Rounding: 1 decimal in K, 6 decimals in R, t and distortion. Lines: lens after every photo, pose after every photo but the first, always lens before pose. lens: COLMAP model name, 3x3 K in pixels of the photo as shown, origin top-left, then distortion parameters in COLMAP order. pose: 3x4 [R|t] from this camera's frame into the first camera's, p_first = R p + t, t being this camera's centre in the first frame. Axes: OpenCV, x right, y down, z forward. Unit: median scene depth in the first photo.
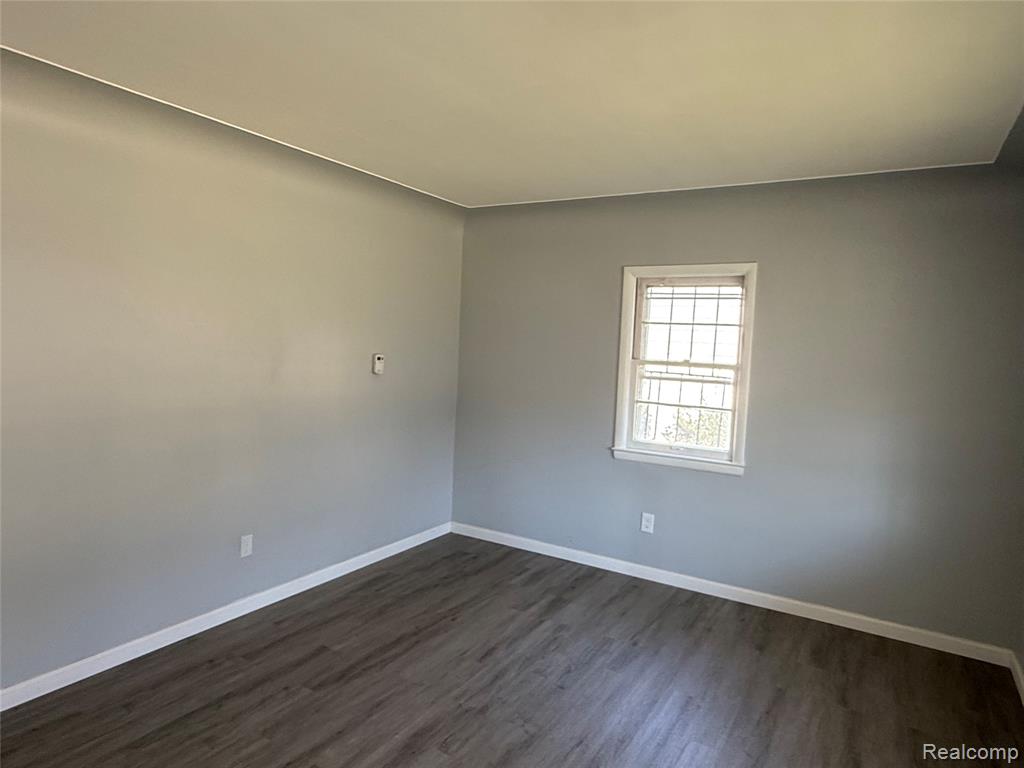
lens RADIAL K [[620.7, 0, 508.4], [0, 620.7, 378.6], [0, 0, 1]] dist [0.000996, -0.003328]
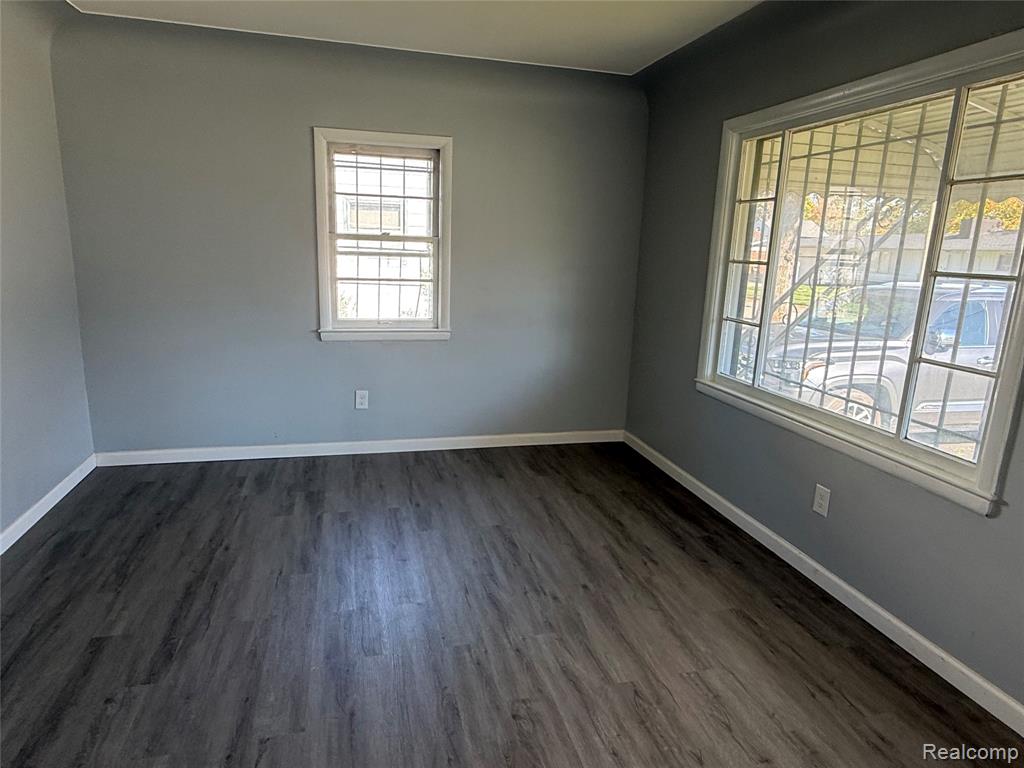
lens RADIAL K [[620.7, 0, 507.6], [0, 620.7, 383.2], [0, 0, 1]] dist [0.000996, -0.003328]
pose [[0.700618, -0.177261, 0.691167, -0.327048], [0.035645, 0.976136, 0.214213, -0.001376], [-0.712645, -0.125445, 0.690218, 0.149236]]
